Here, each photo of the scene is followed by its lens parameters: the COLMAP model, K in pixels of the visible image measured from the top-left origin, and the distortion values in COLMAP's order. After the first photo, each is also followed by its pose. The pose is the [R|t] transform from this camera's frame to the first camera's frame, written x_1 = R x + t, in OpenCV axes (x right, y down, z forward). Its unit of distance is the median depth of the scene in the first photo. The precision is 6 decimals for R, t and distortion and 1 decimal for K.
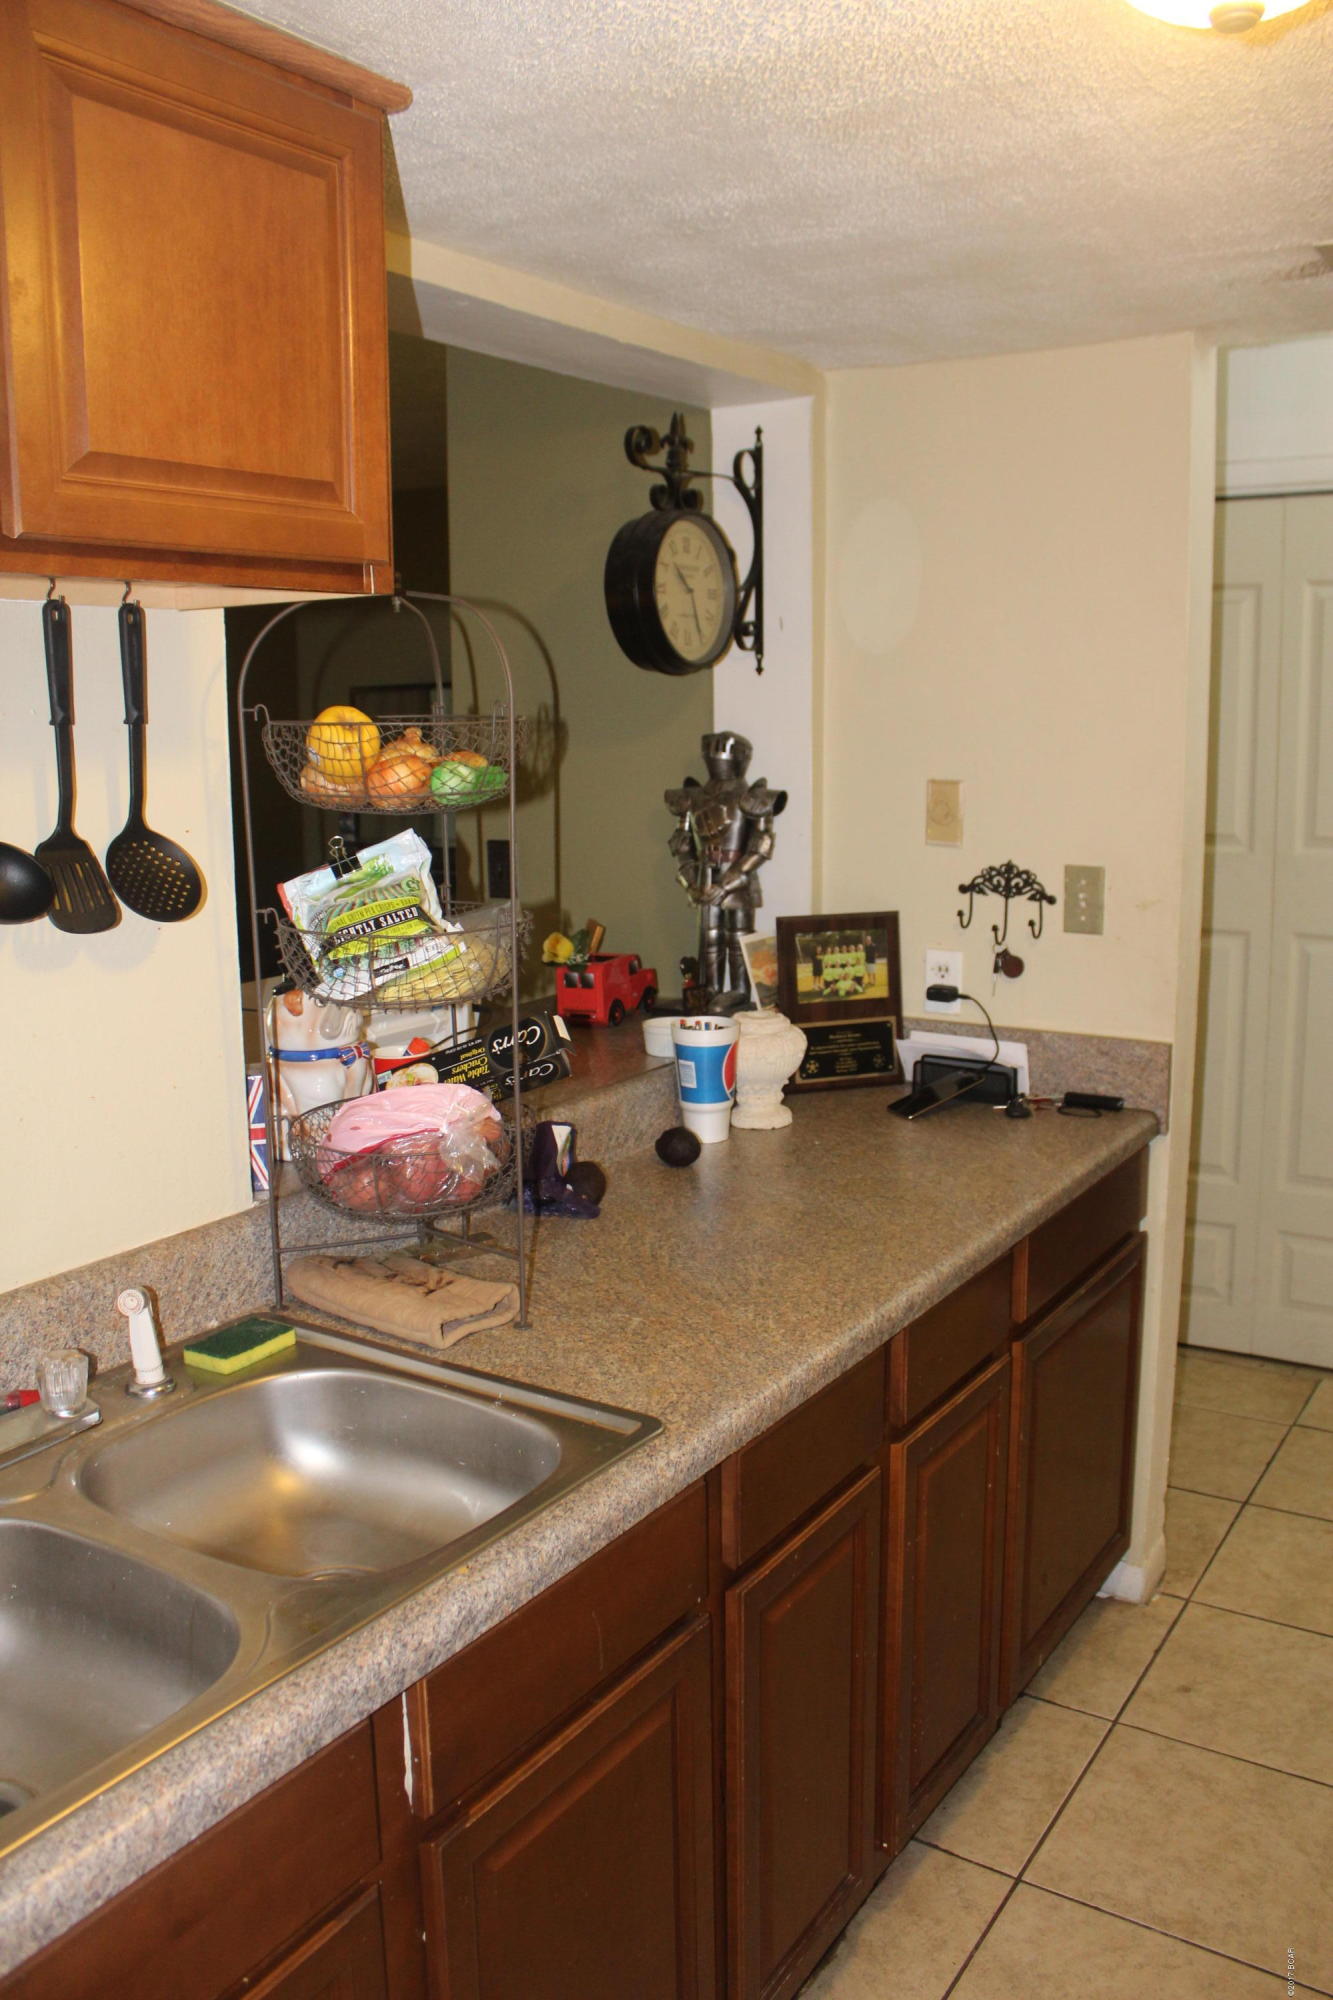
lens RADIAL K [[1650.9, 0, 666.5], [0, 1650.9, 1000.0], [0, 0, 1]] dist [-0.119639, 0.009269]
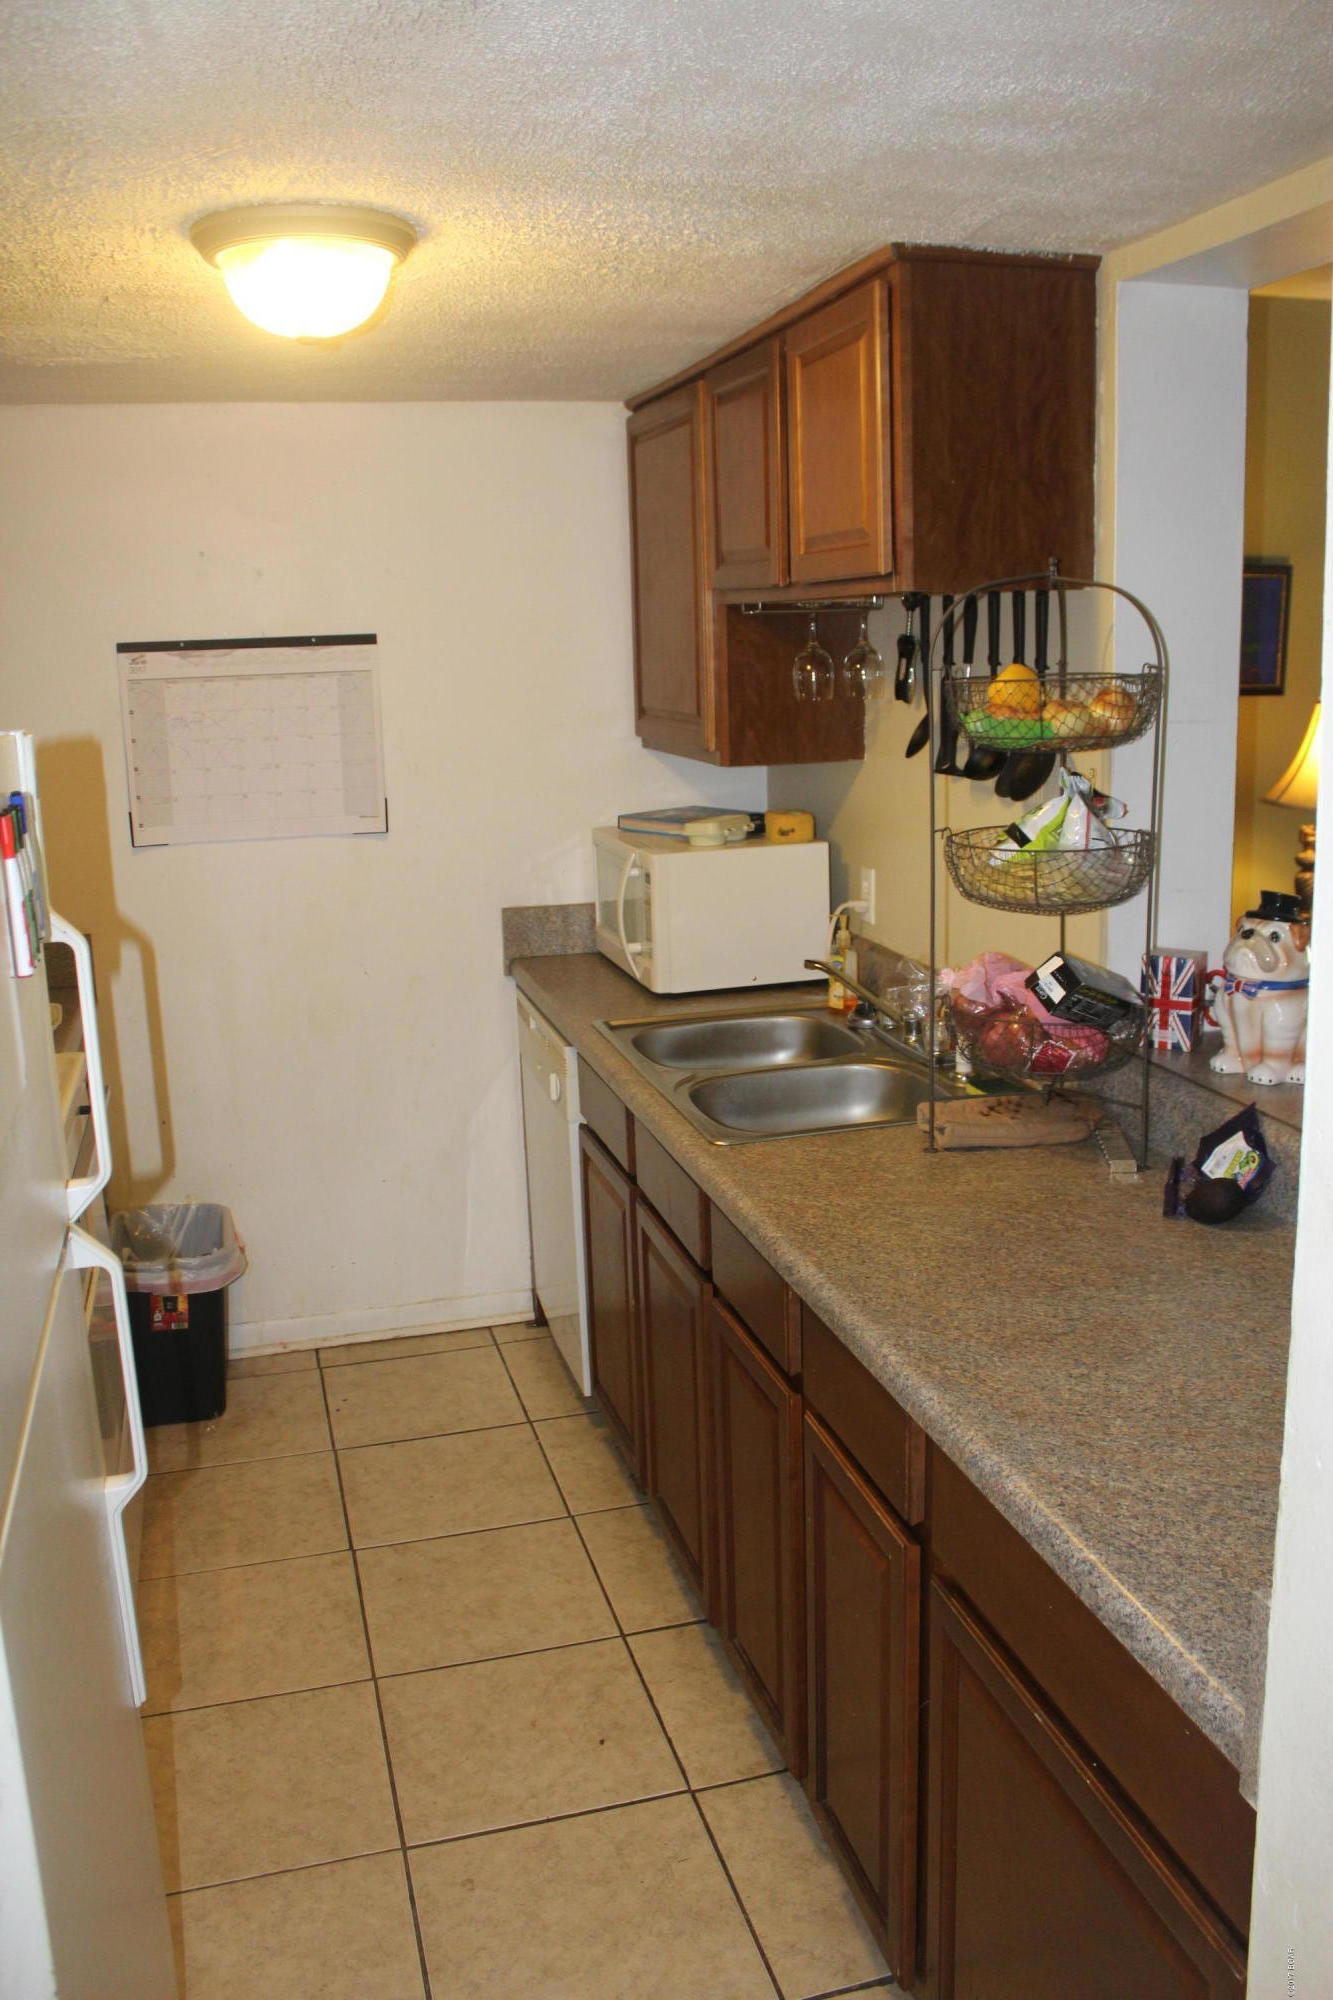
lens RADIAL K [[1650.9, 0, 666.5], [0, 1650.9, 1000.0], [0, 0, 1]] dist [-0.119639, 0.009269]
pose [[-0.667683, 0.195961, -0.718191, 0.852608], [-0.086444, 0.937798, 0.336246, -0.294823], [0.739410, 0.286589, -0.609212, 1.418681]]
